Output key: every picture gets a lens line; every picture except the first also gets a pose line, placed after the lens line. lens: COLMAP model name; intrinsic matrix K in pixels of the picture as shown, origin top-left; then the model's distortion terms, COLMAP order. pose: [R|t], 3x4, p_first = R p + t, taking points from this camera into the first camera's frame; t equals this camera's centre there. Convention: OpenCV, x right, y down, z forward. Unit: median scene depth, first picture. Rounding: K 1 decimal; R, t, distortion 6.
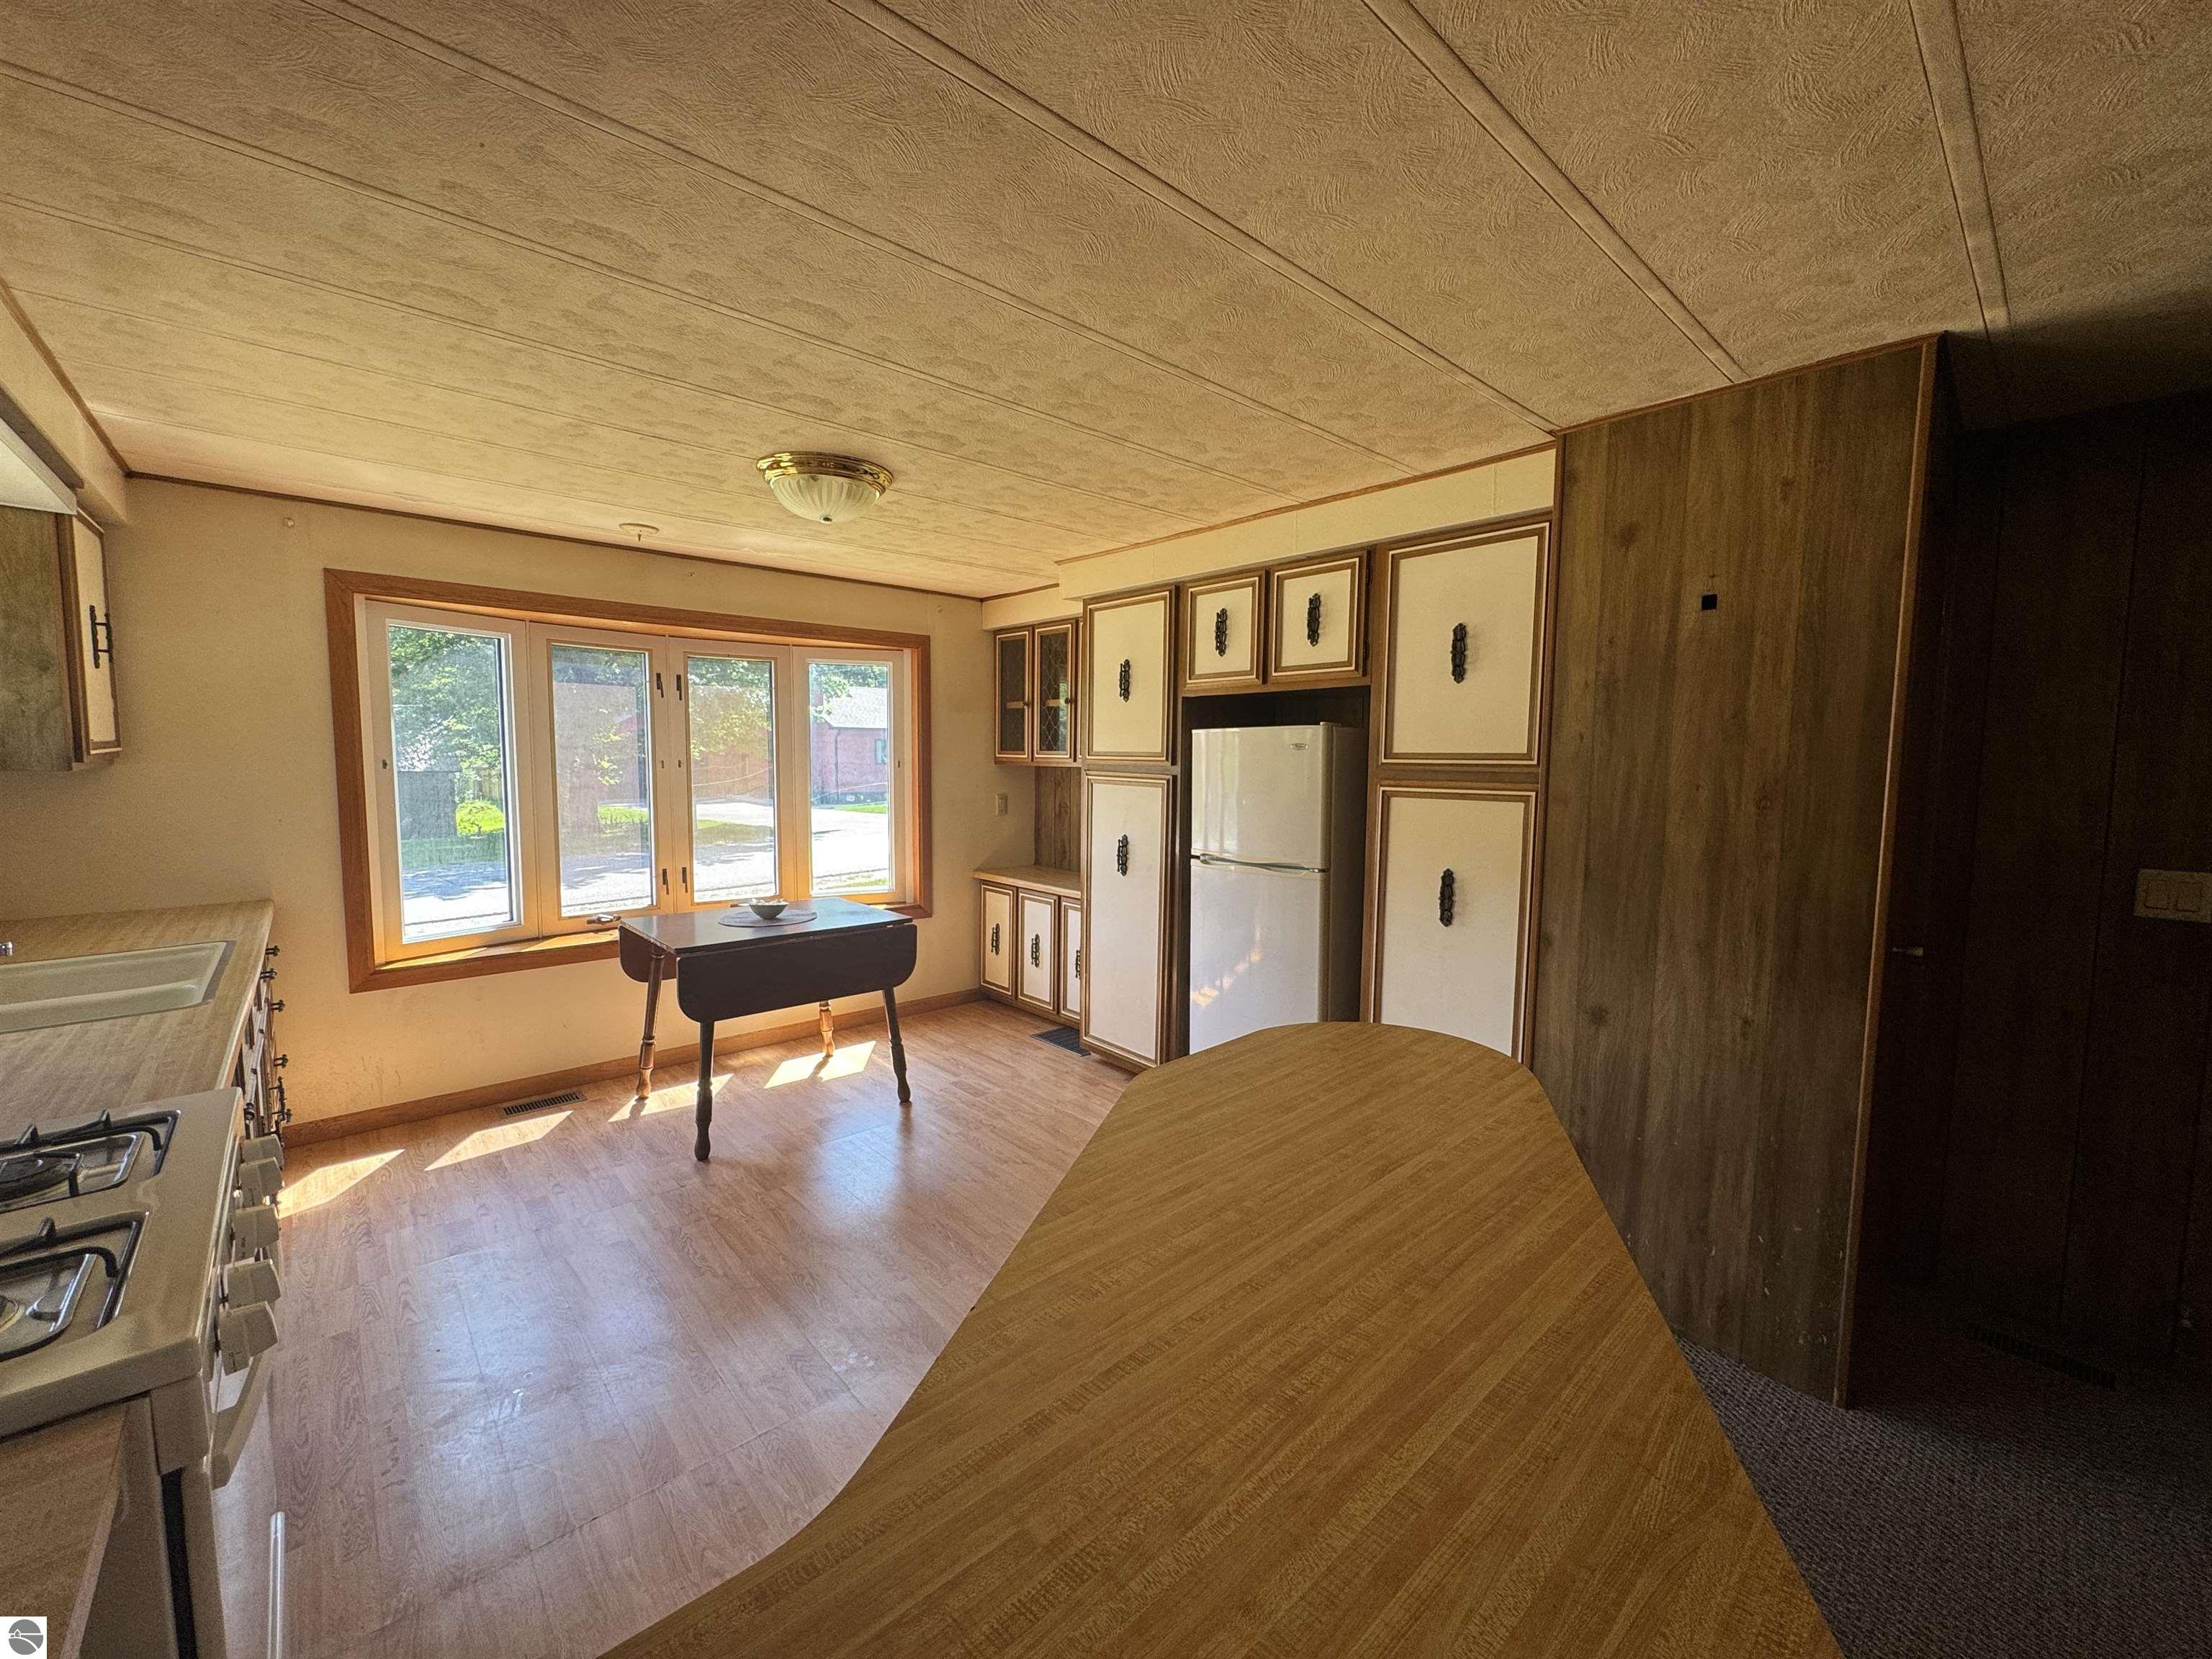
lens RADIAL K [[883.9, 0, 1101.2], [0, 883.9, 825.2], [0, 0, 1]] dist [-0.001821, -0.000090]
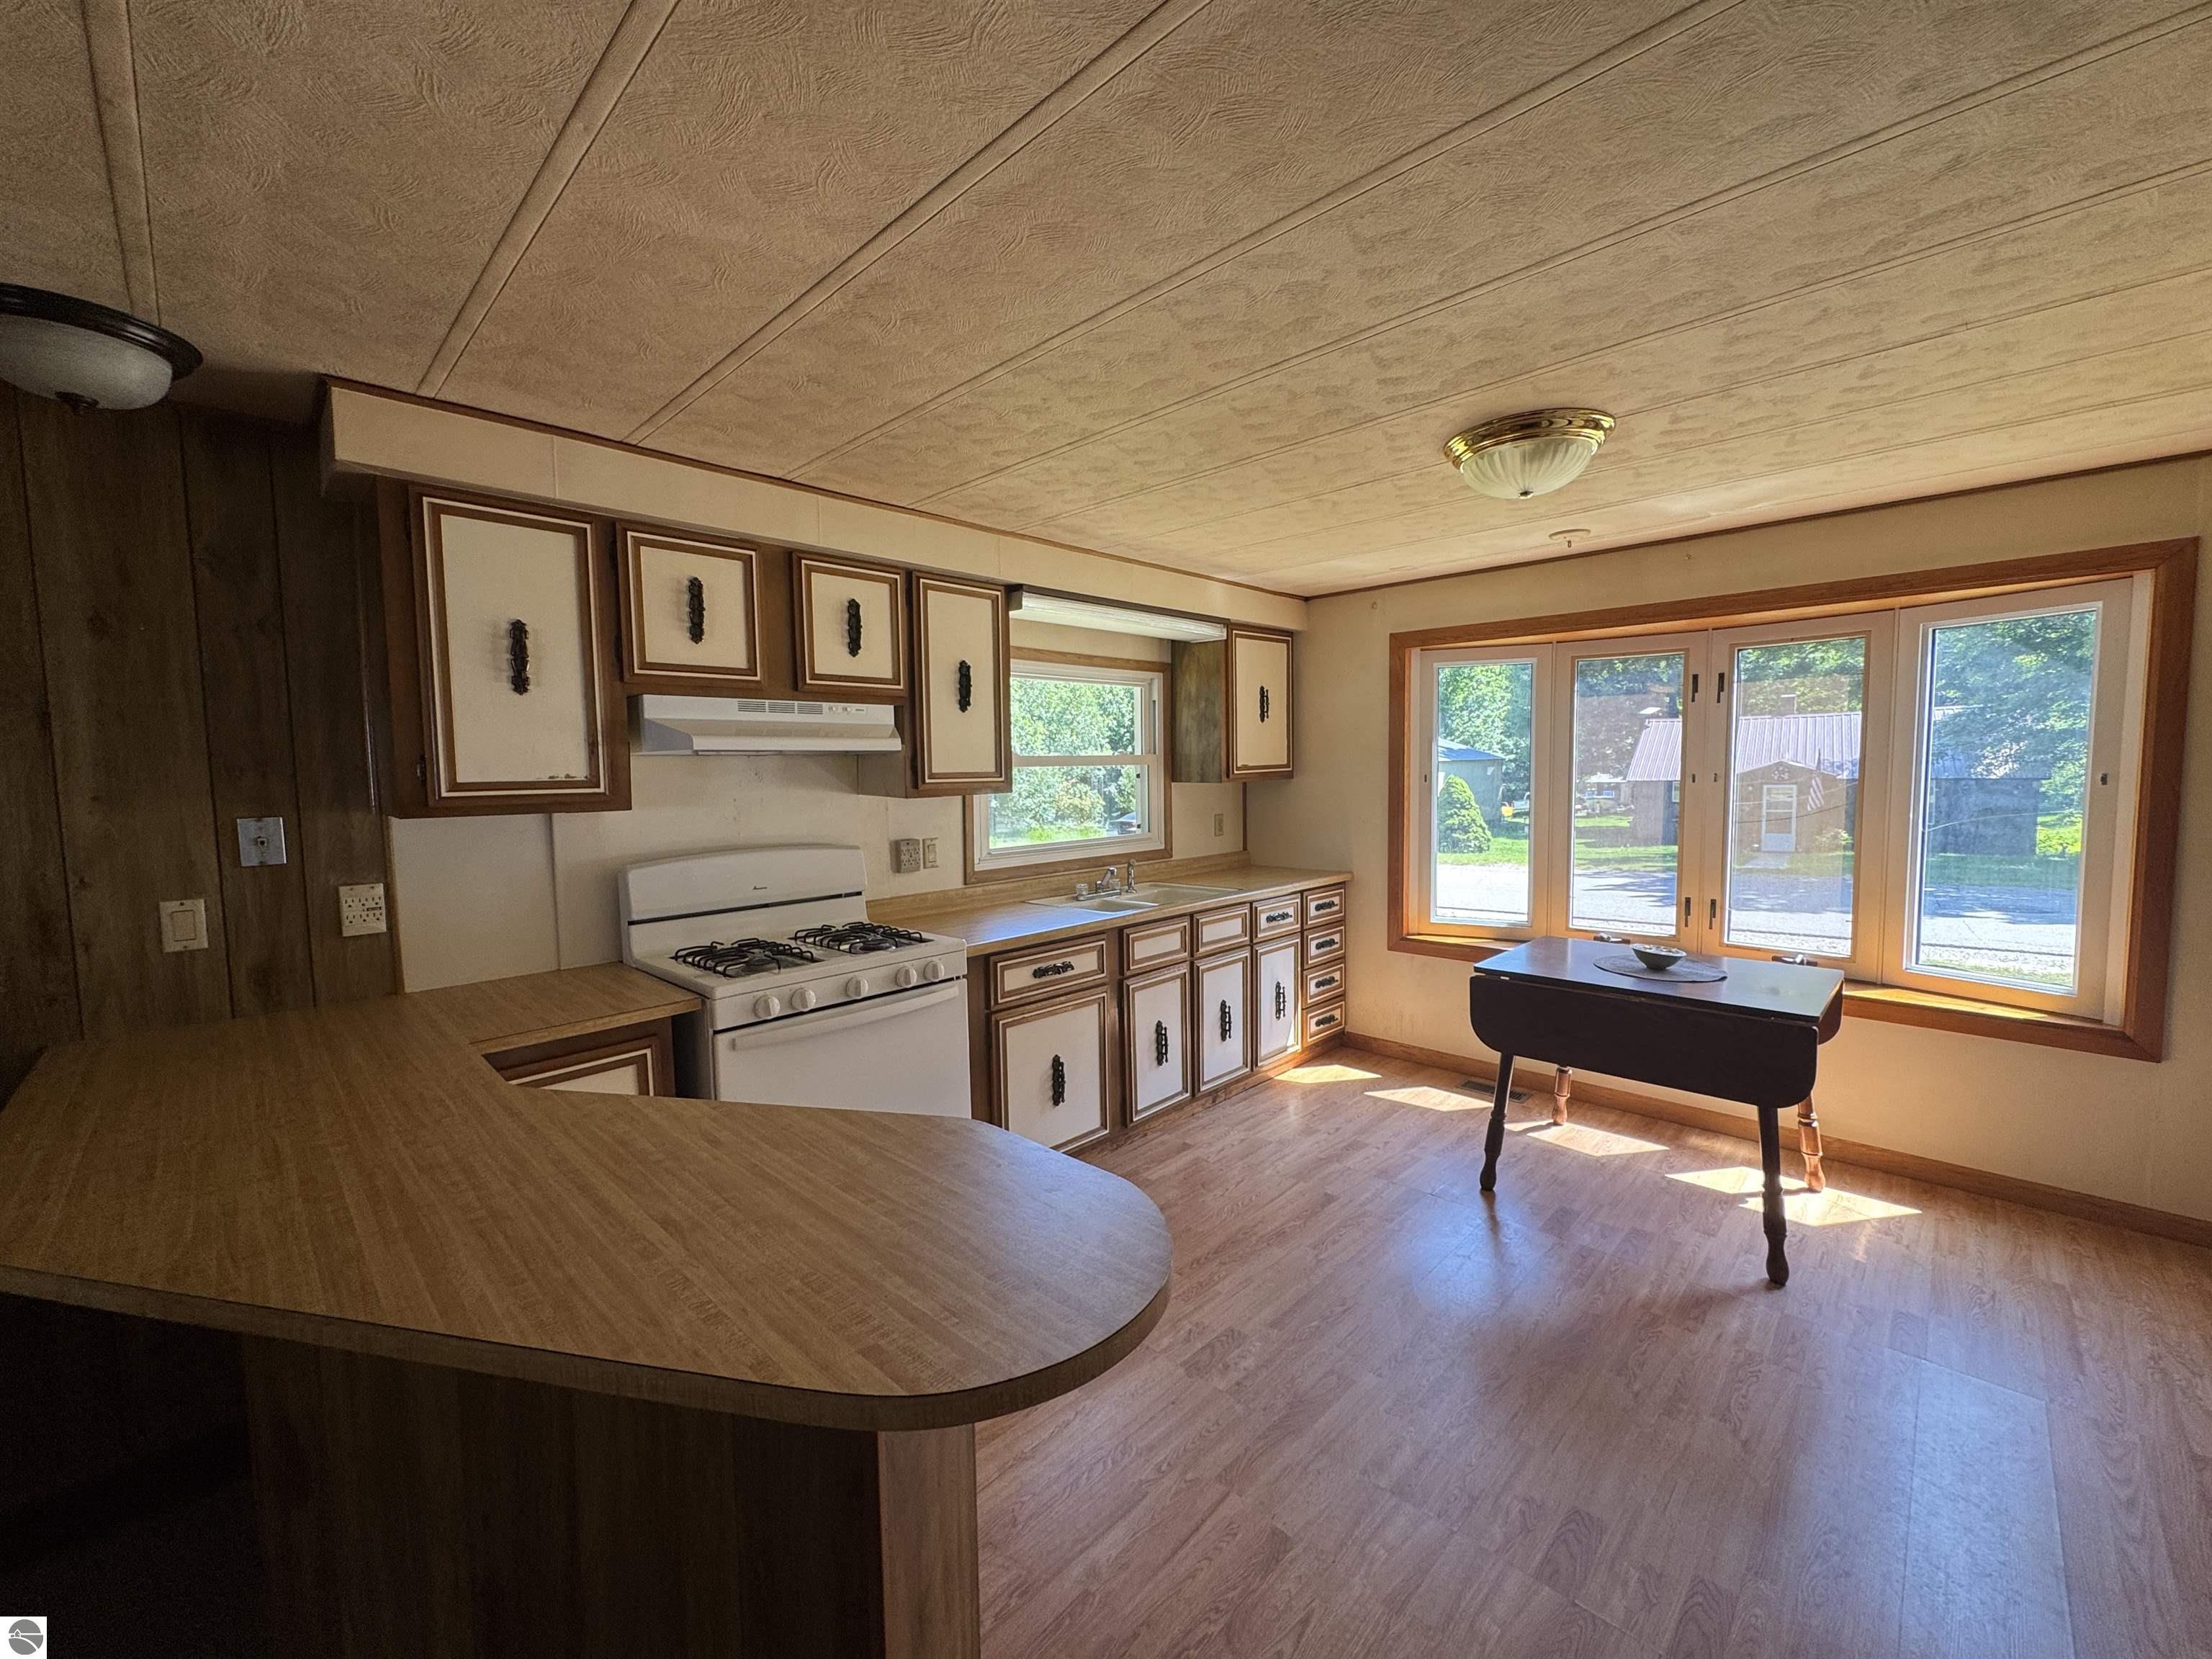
lens RADIAL K [[883.9, 0, 1109.2], [0, 883.9, 827.5], [0, 0, 1]] dist [-0.001821, -0.000090]
pose [[0.065370, 0.060163, -0.996046, 0.494184], [-0.063977, 0.996380, 0.055984, -0.047341], [0.995808, 0.060064, 0.068983, 0.534279]]
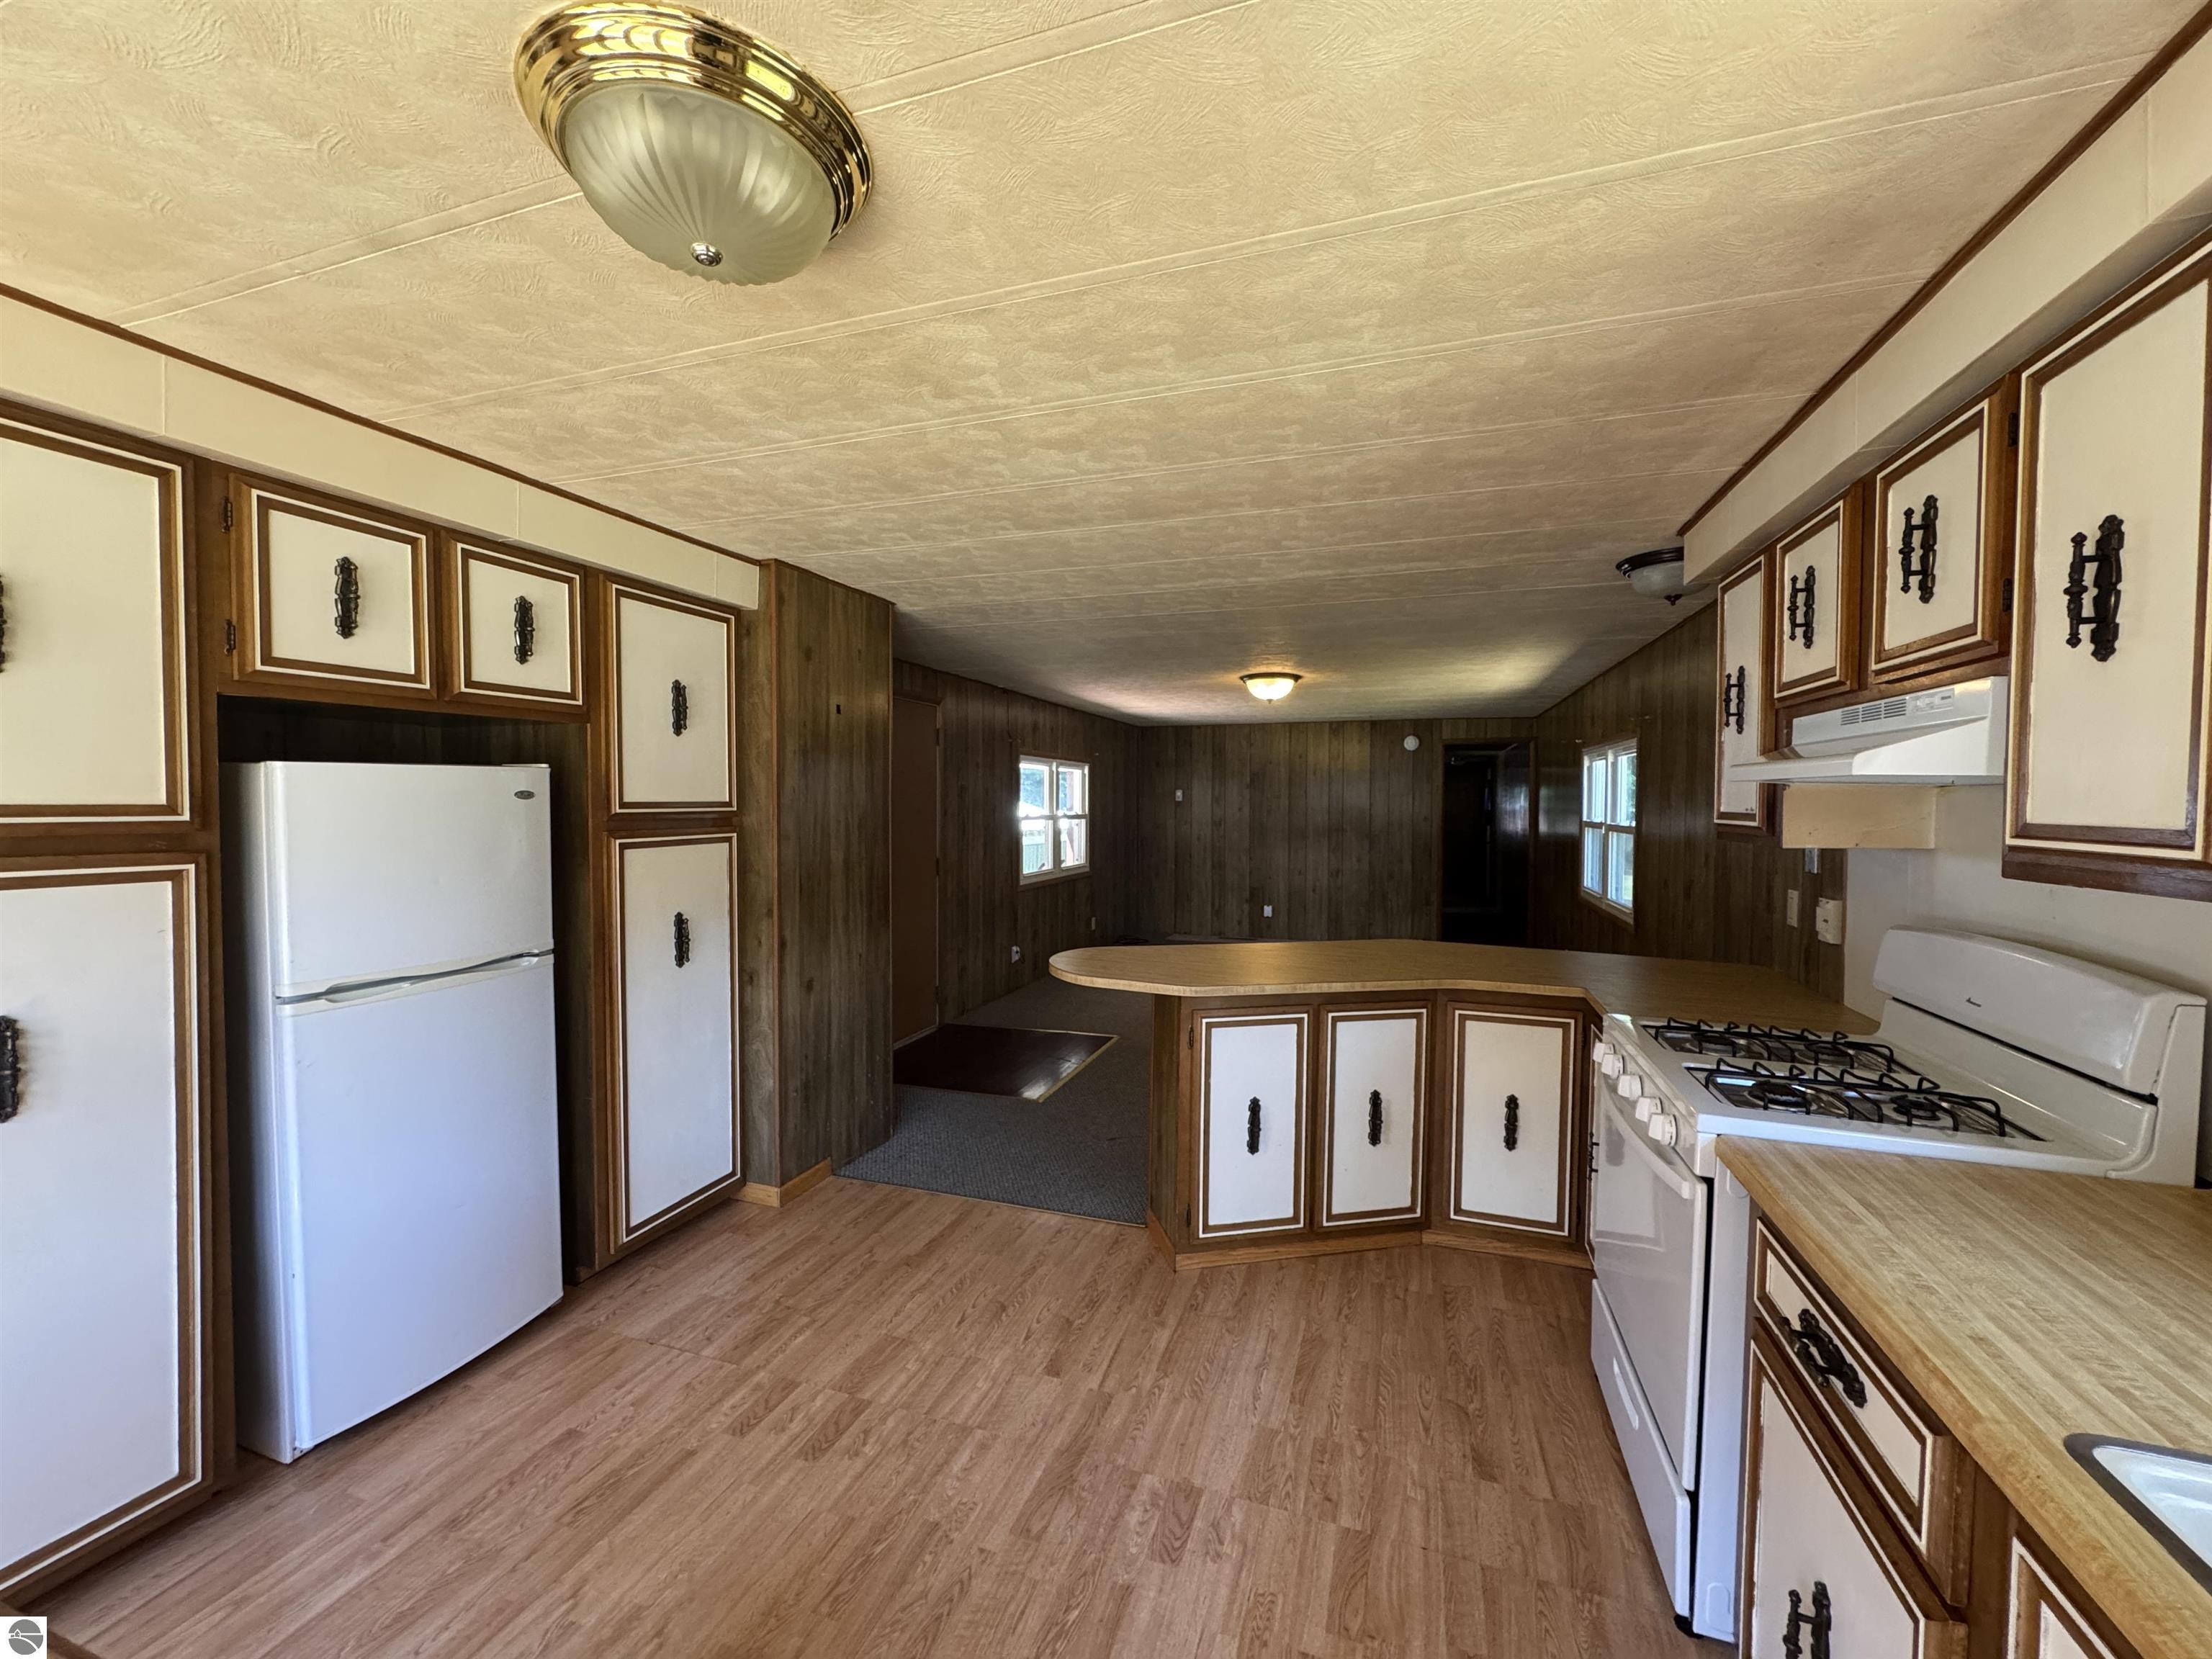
lens RADIAL K [[883.9, 0, 1104.0], [0, 883.9, 828.3], [0, 0, 1]] dist [-0.001821, -0.000090]
pose [[-0.478980, -0.042069, 0.876817, -0.727388], [0.059228, 0.995026, 0.080095, -0.099409], [-0.875825, 0.090296, -0.474106, 0.999191]]
